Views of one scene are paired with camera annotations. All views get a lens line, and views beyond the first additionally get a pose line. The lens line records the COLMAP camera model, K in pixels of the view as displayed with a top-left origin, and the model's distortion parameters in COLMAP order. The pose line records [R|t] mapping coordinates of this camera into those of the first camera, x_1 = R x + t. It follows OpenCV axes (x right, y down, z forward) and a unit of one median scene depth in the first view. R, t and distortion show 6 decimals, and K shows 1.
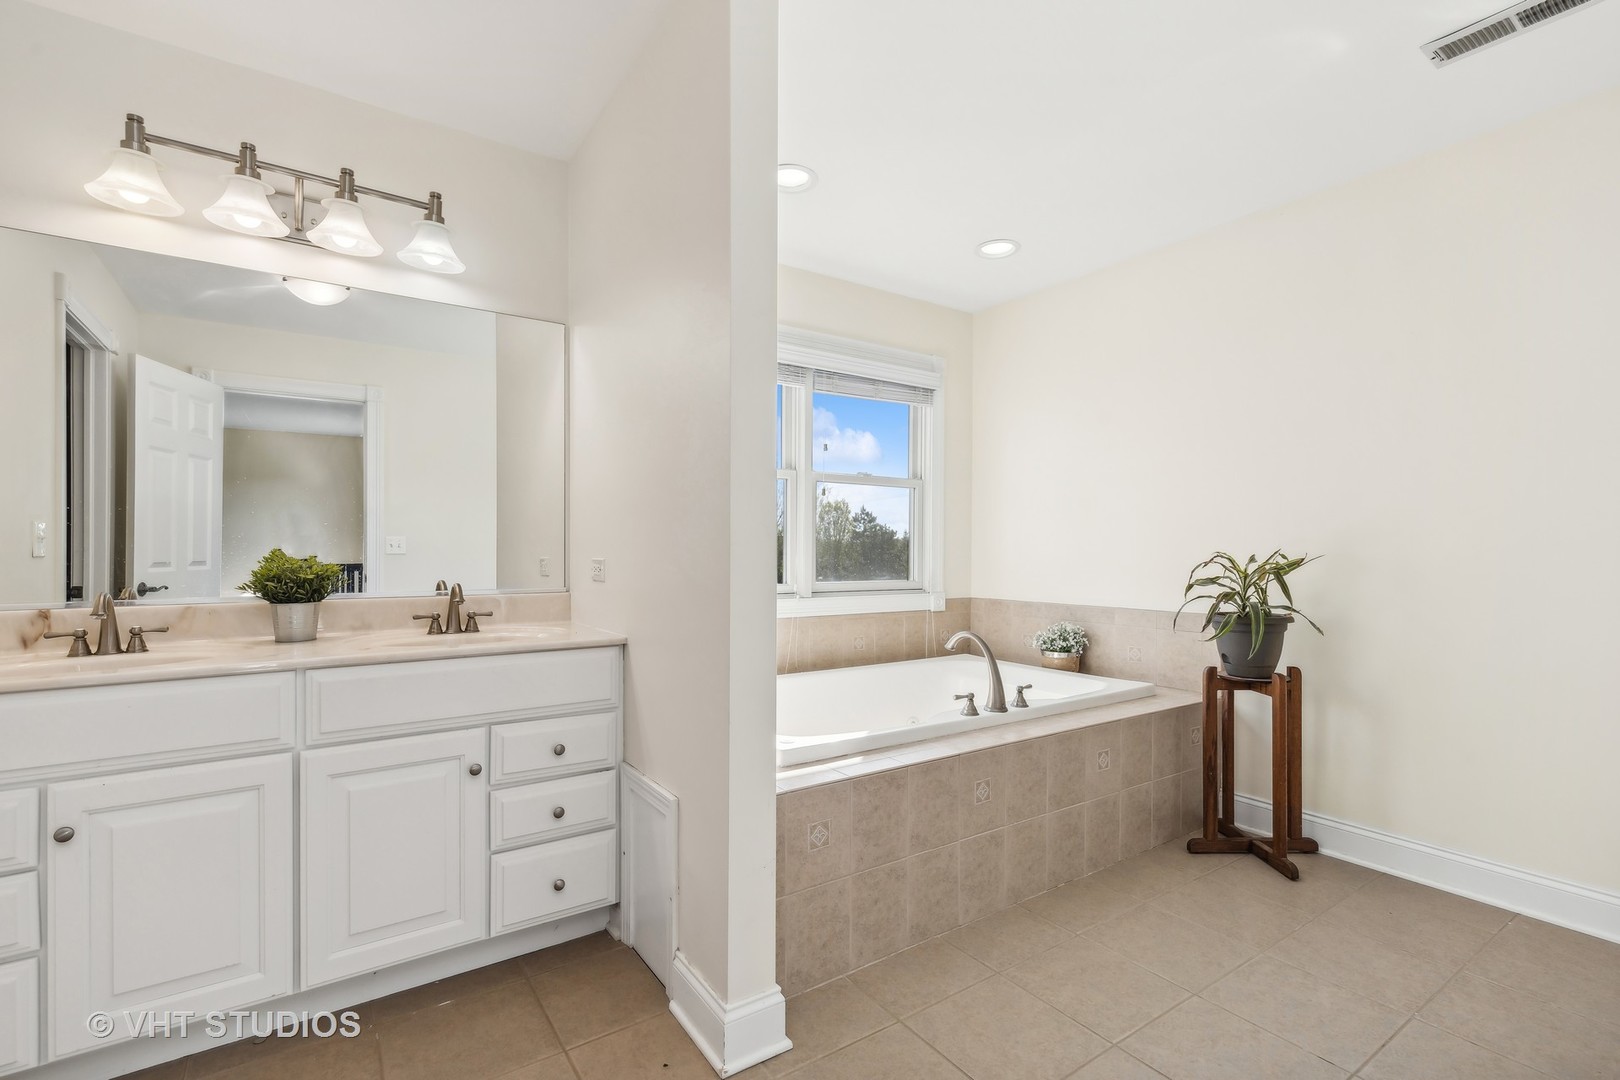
lens RADIAL K [[730.6, 0, 819.7], [0, 730.6, 542.7], [0, 0, 1]] dist [-0.005565, 0.001018]
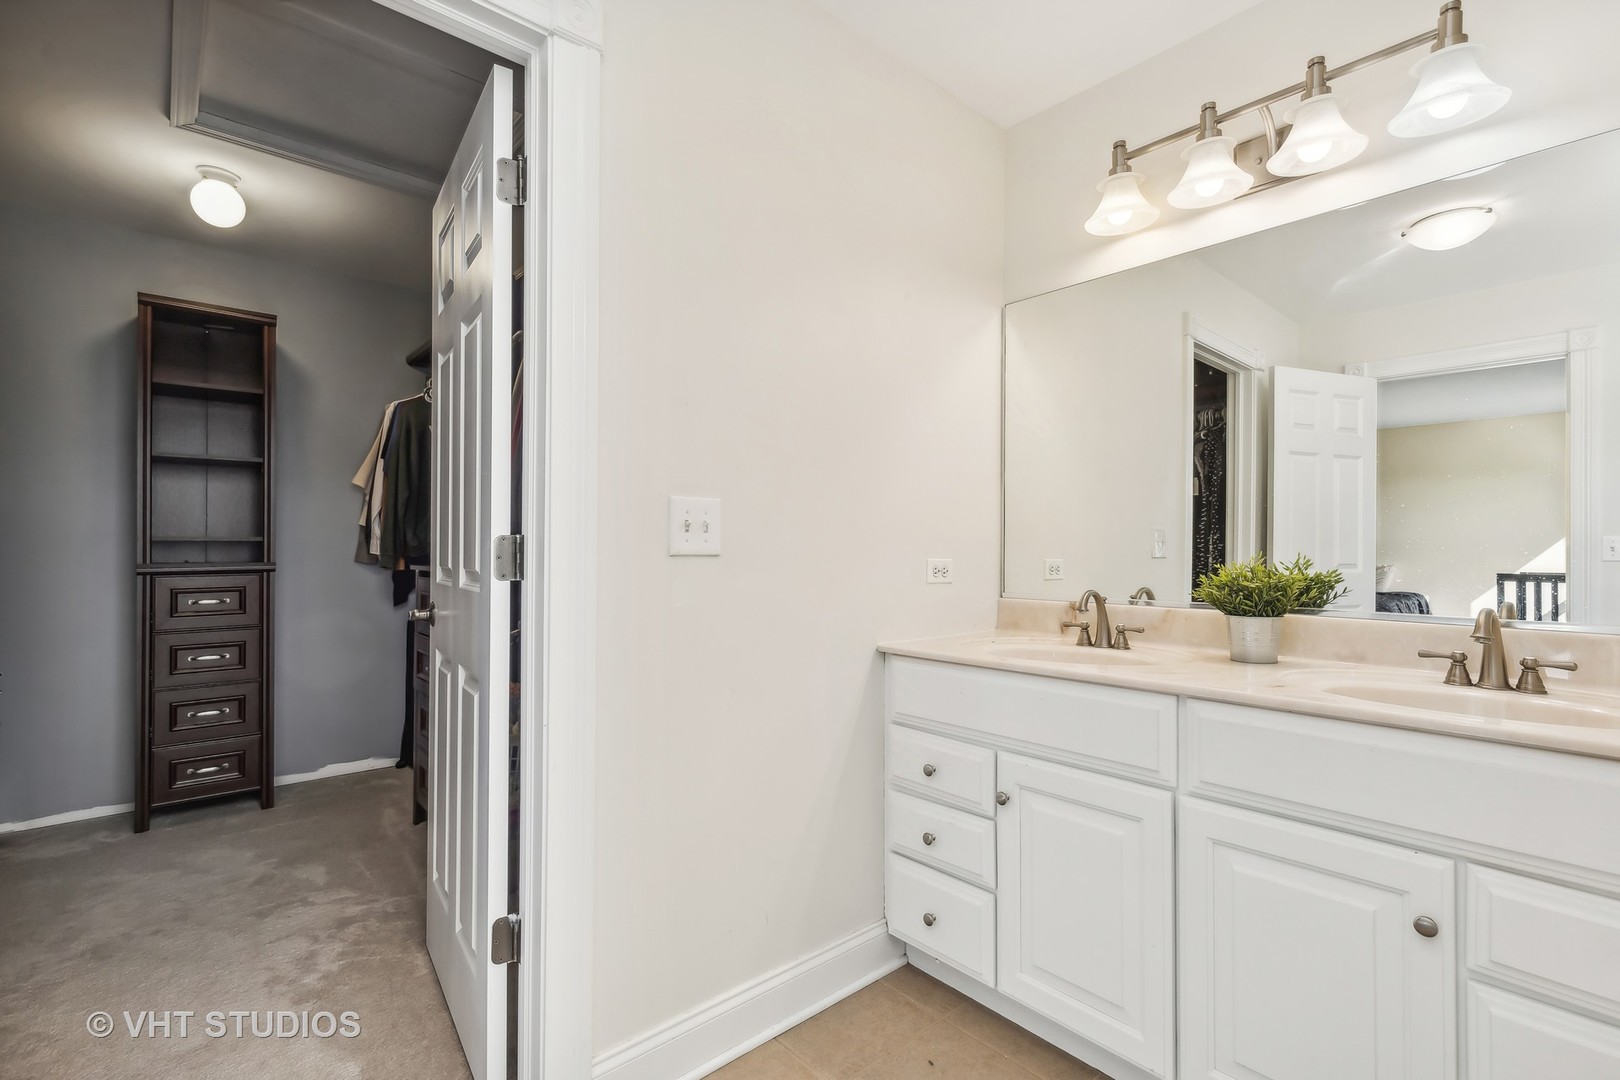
lens RADIAL K [[730.6, 0, 811.1], [0, 730.6, 543.2], [0, 0, 1]] dist [-0.005565, 0.001018]
pose [[0.111265, -0.008630, -0.993753, 0.053273], [0.002987, 0.999961, -0.008350, 0.004867], [0.993786, -0.002040, 0.111287, 0.405001]]
